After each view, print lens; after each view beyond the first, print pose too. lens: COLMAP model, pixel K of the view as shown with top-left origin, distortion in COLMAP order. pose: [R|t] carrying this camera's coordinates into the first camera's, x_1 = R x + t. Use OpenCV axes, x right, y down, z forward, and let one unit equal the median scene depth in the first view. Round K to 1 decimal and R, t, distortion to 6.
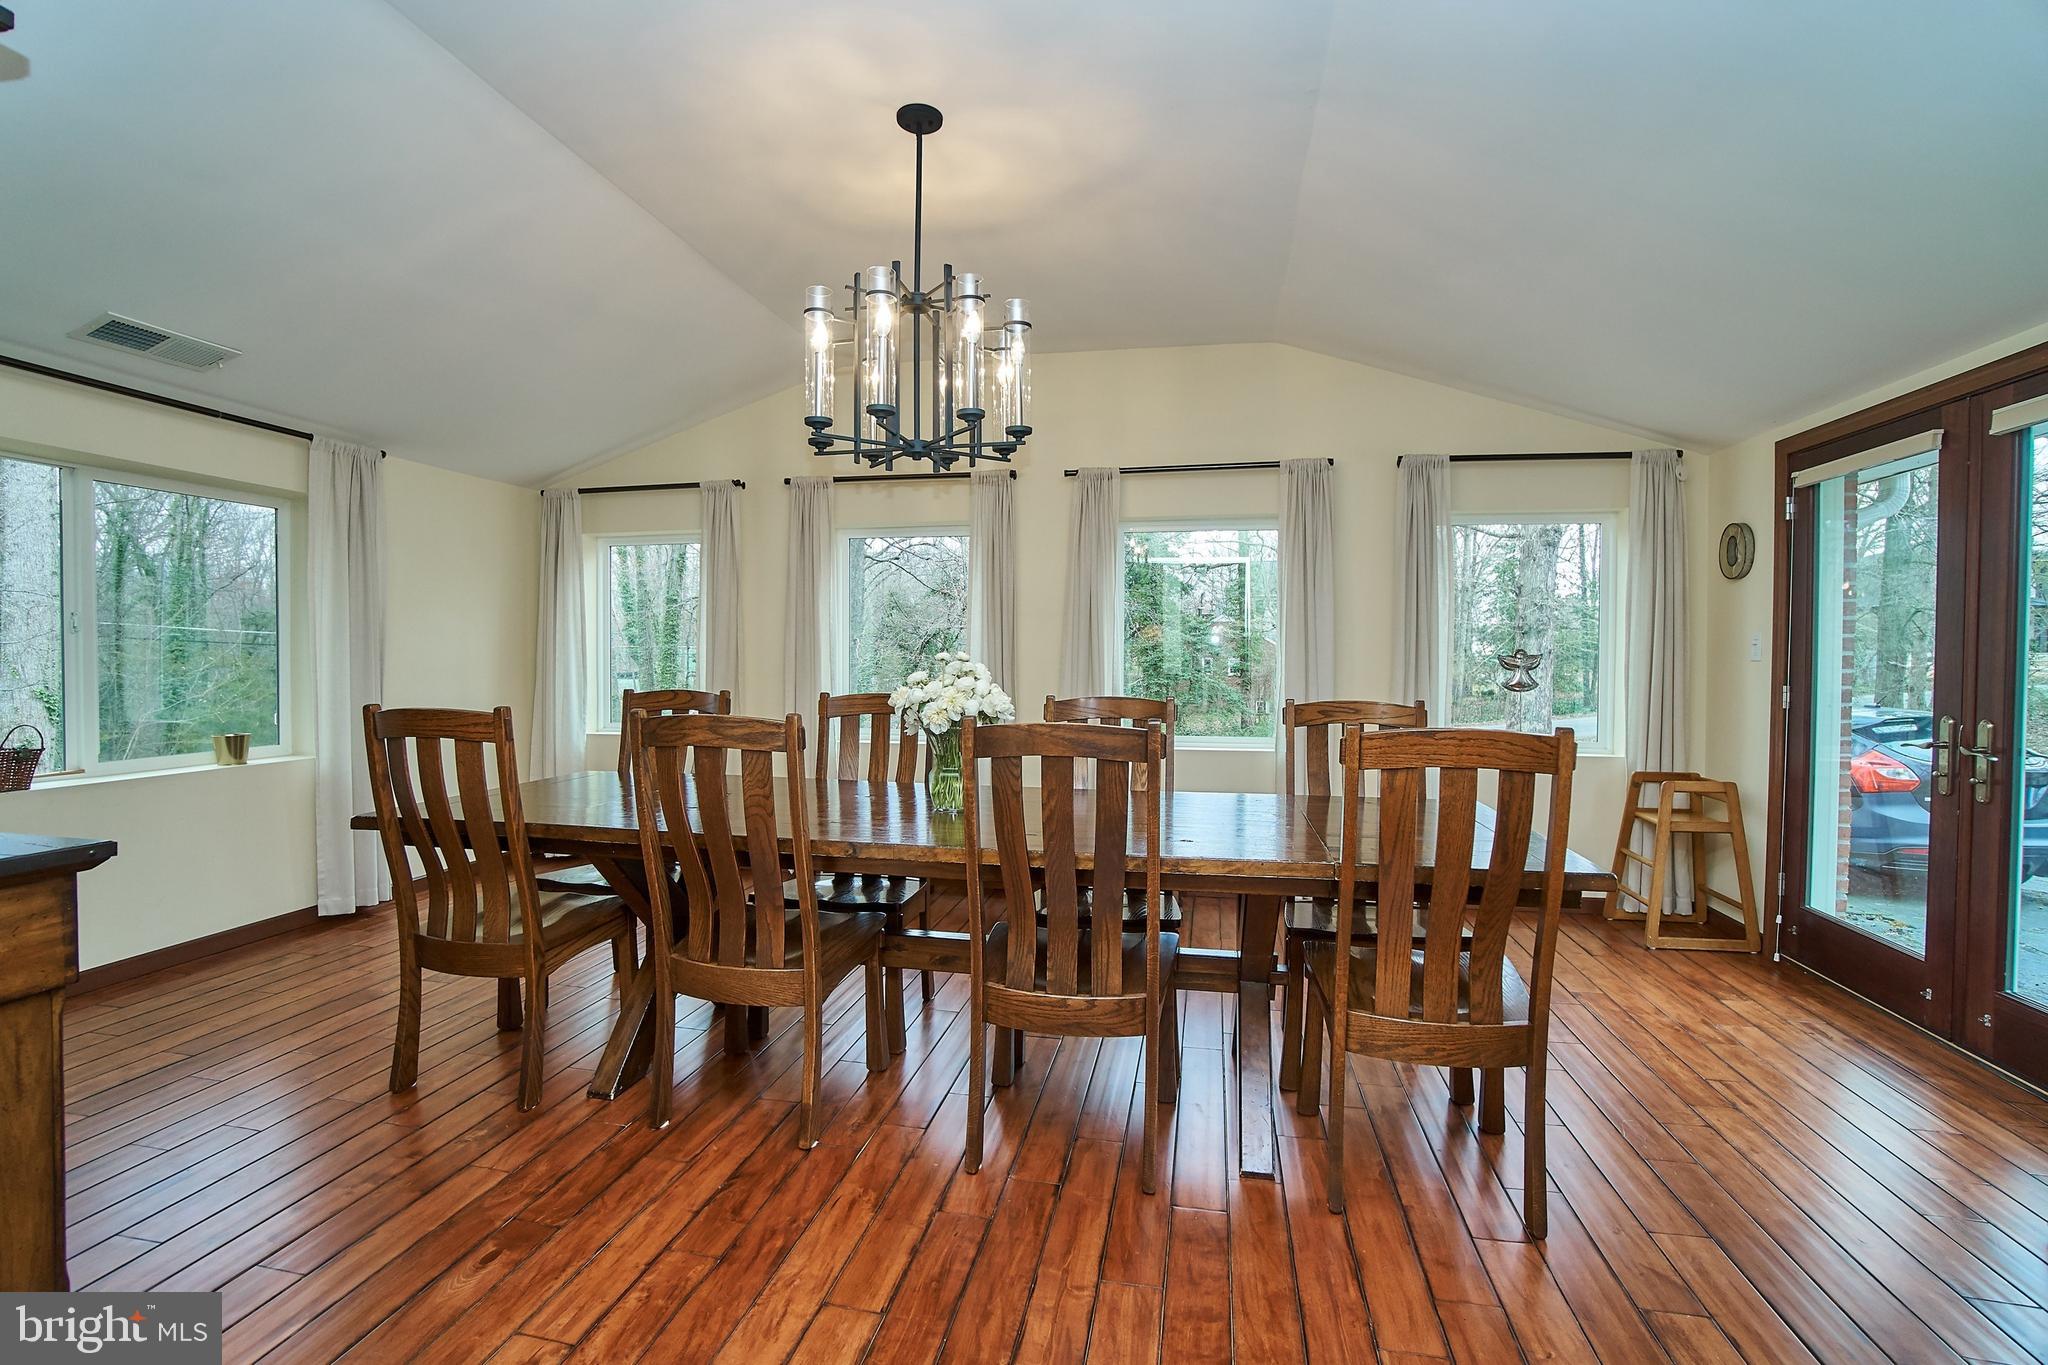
lens RADIAL K [[910.2, 0, 1024.0], [0, 910.2, 682.5], [0, 0, 1]] dist [-0.044297, 0.000333]
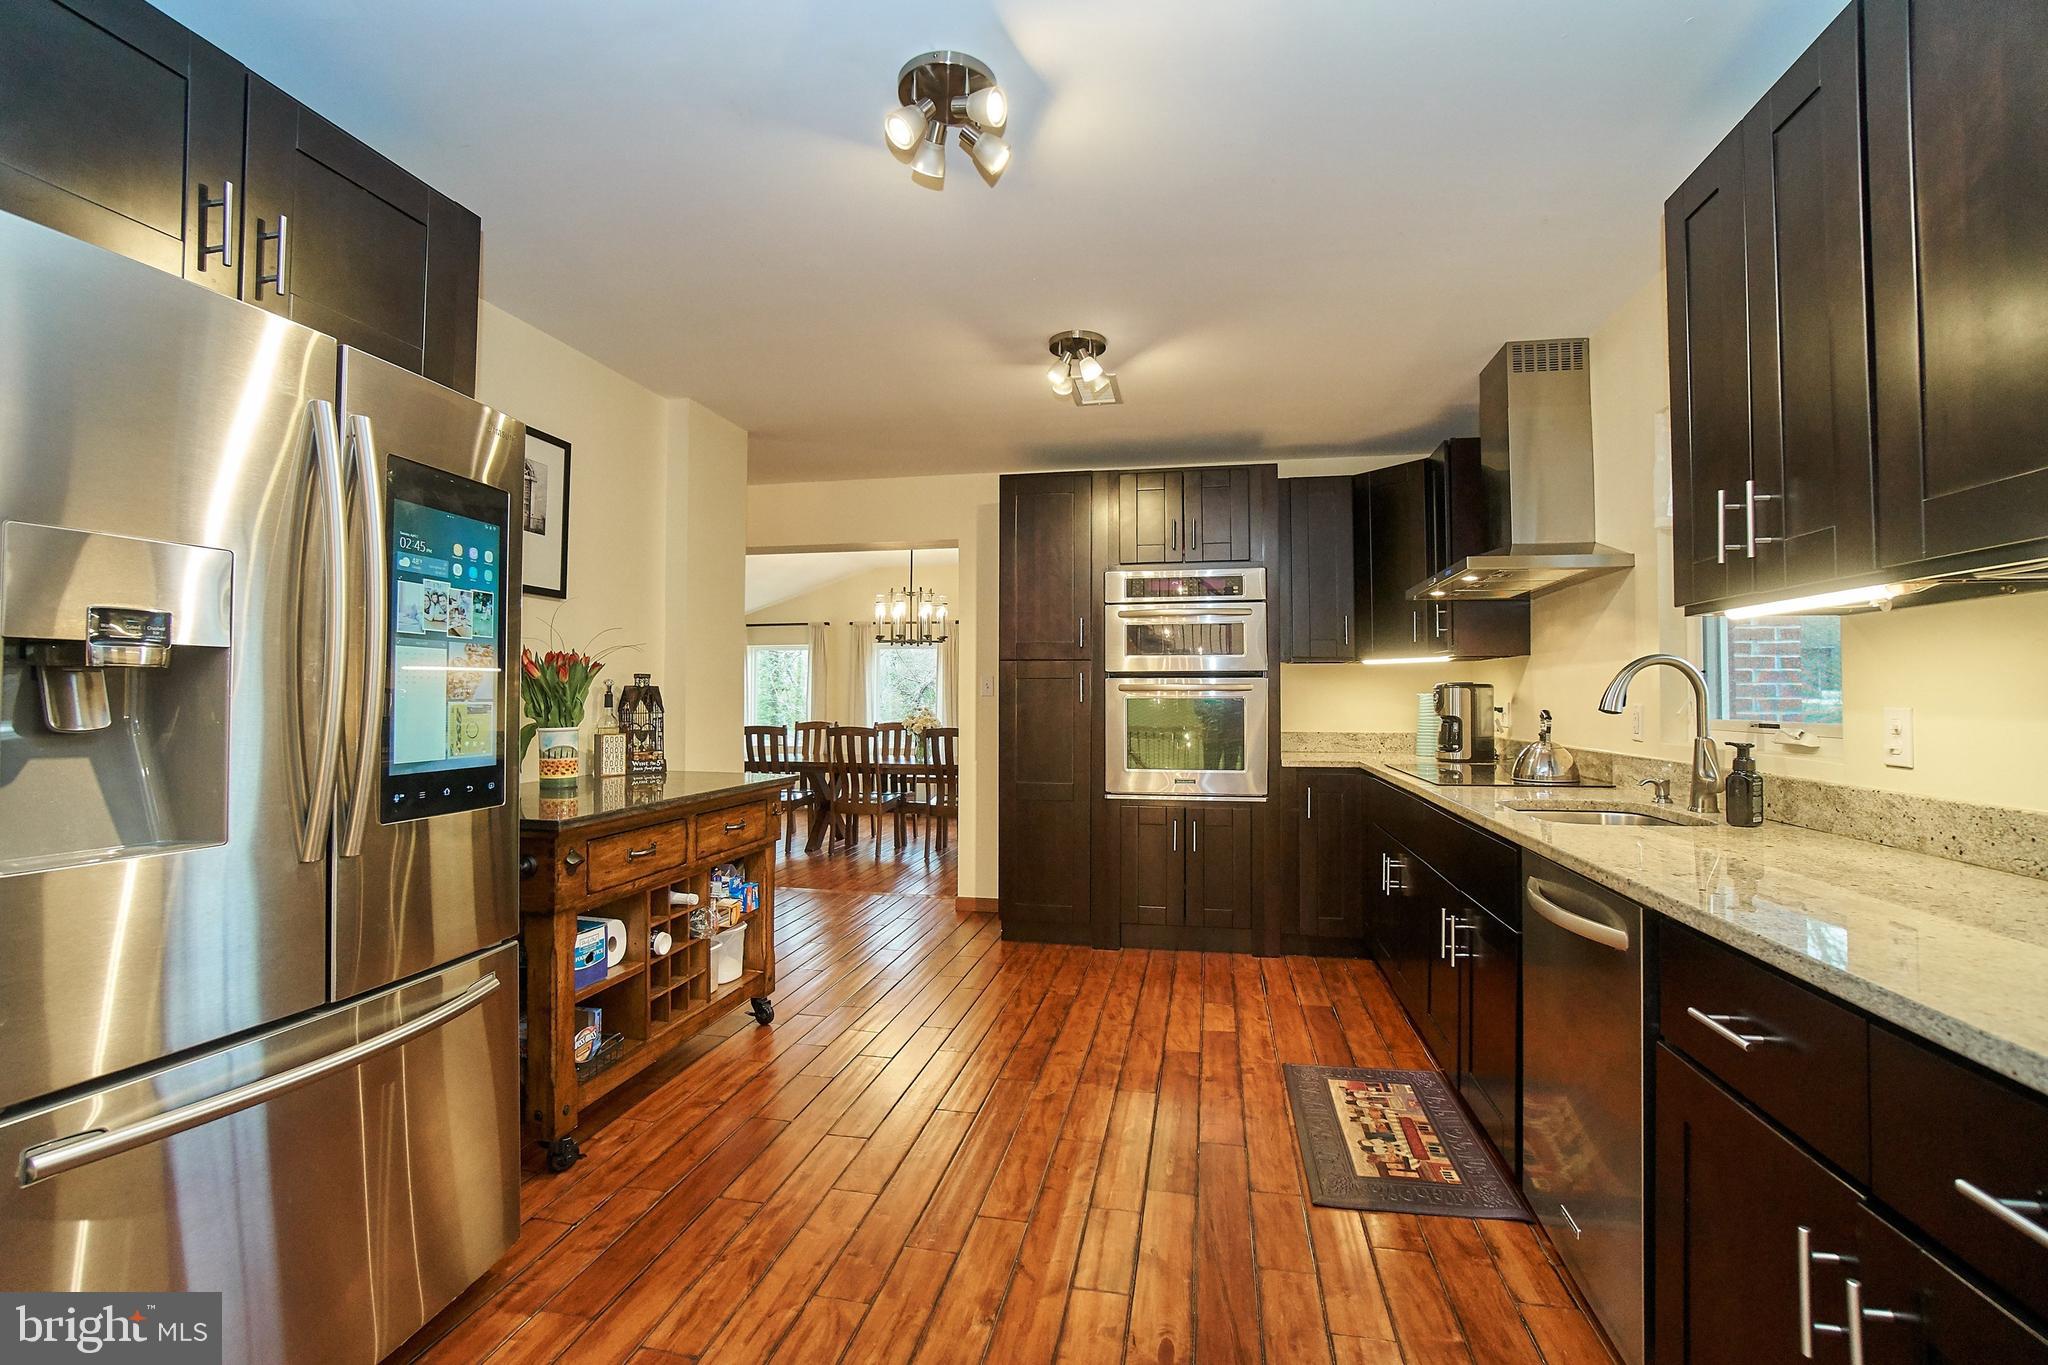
lens RADIAL K [[910.2, 0, 1024.0], [0, 910.2, 682.5], [0, 0, 1]] dist [-0.044297, 0.000333]
pose [[0.999989, -0.004755, -0.000224, 0.274594], [0.004740, 0.998955, -0.045466, 0.025776], [0.000440, 0.045465, 0.998966, -2.153533]]
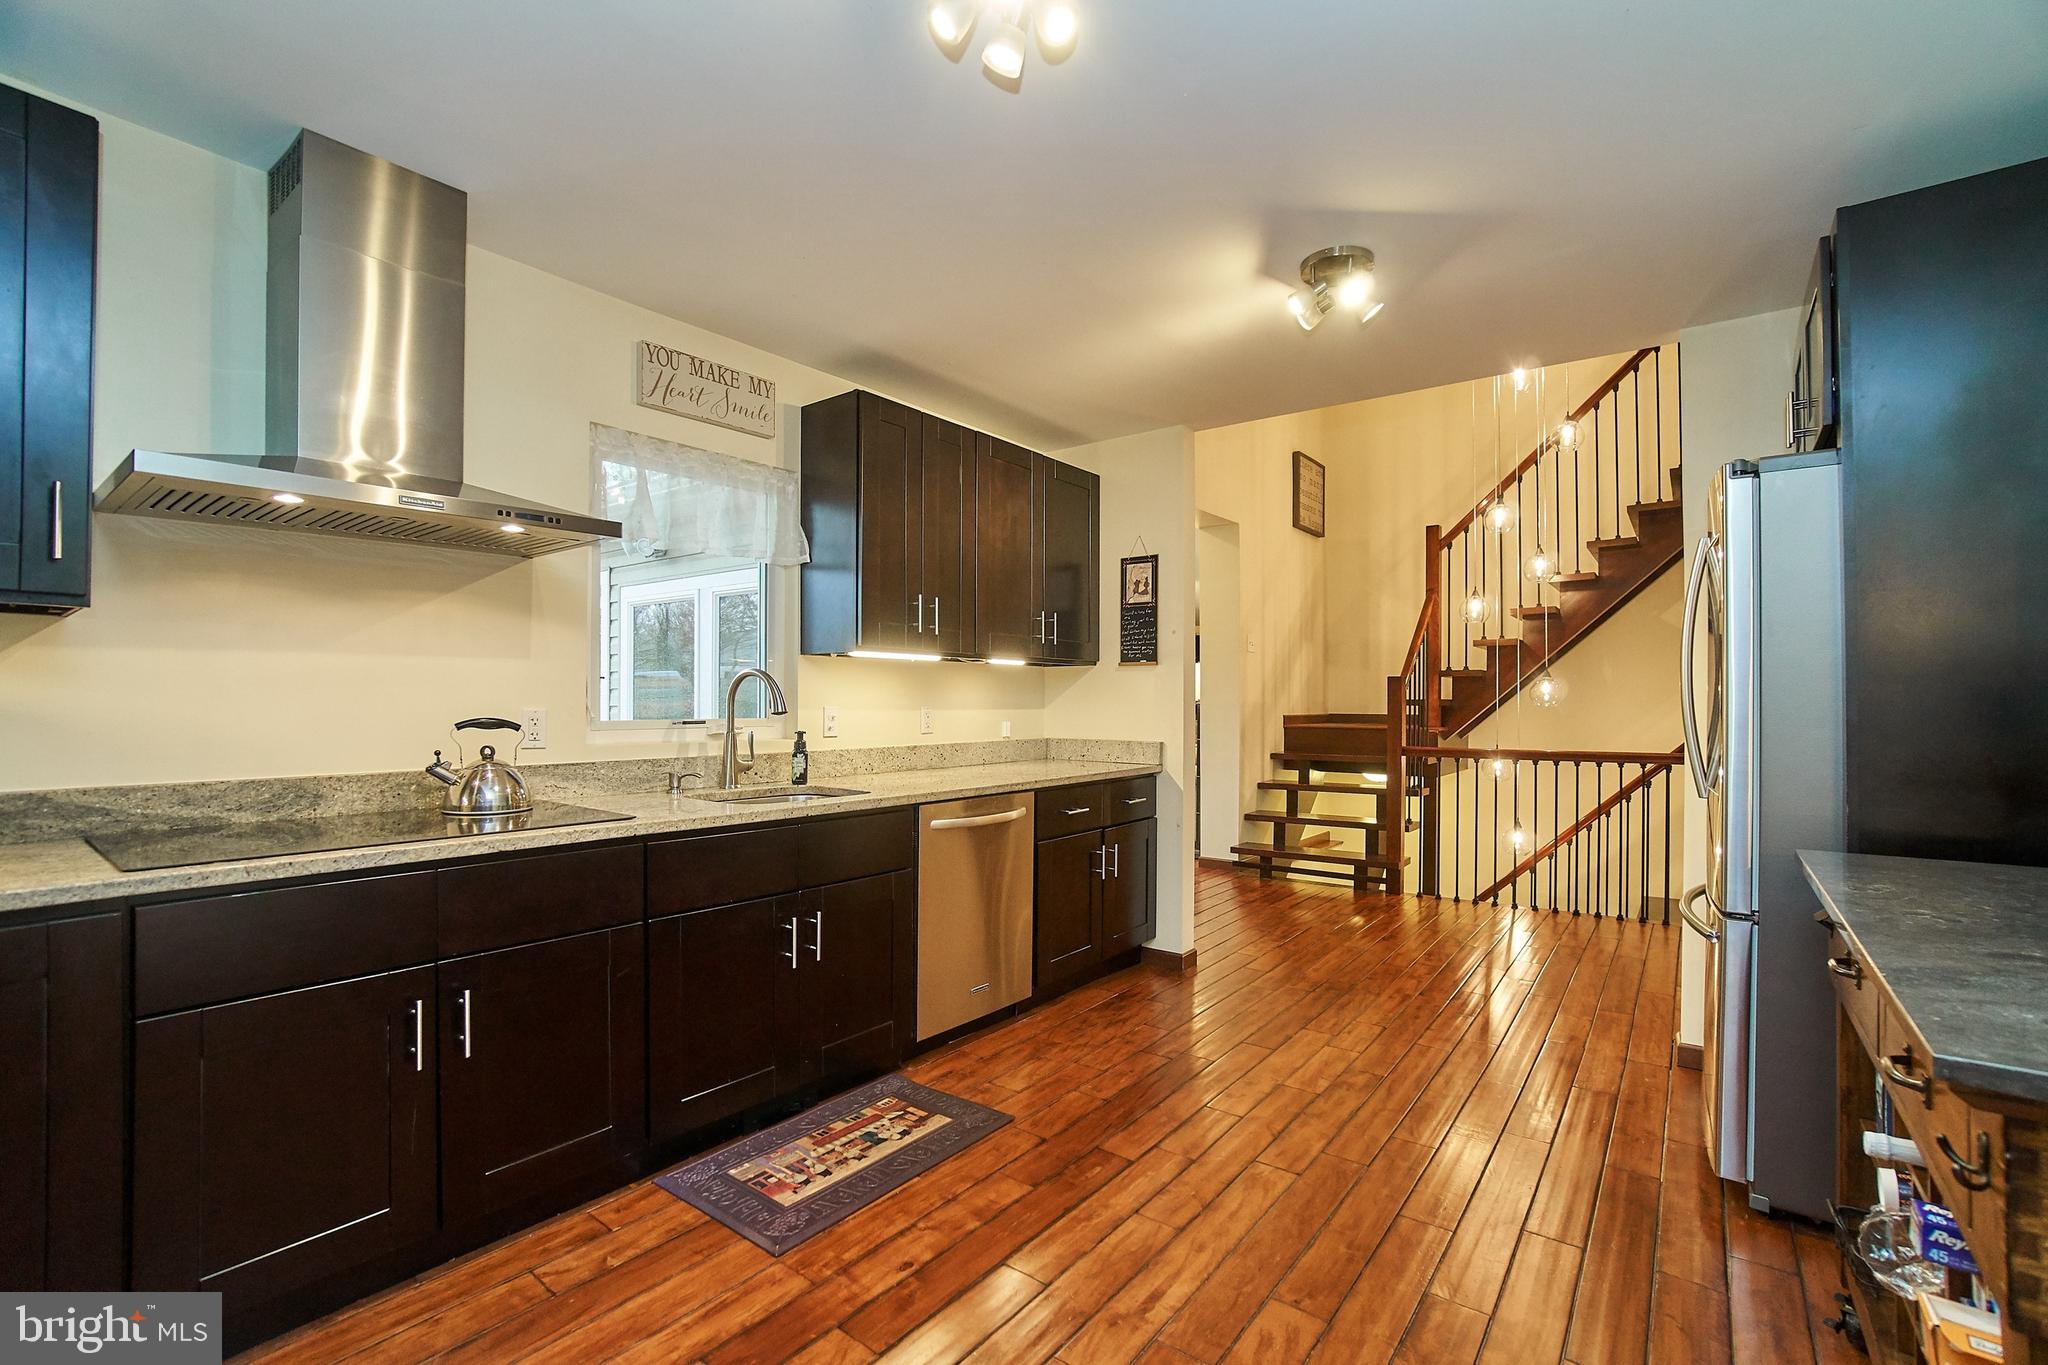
lens RADIAL K [[910.2, 0, 1024.0], [0, 910.2, 682.5], [0, 0, 1]] dist [-0.044297, 0.000333]
pose [[-0.900787, 0.001413, 0.434259, -0.556062], [0.002768, 0.999993, 0.002487, -0.185532], [-0.434253, 0.003442, -0.900784, 5.708226]]
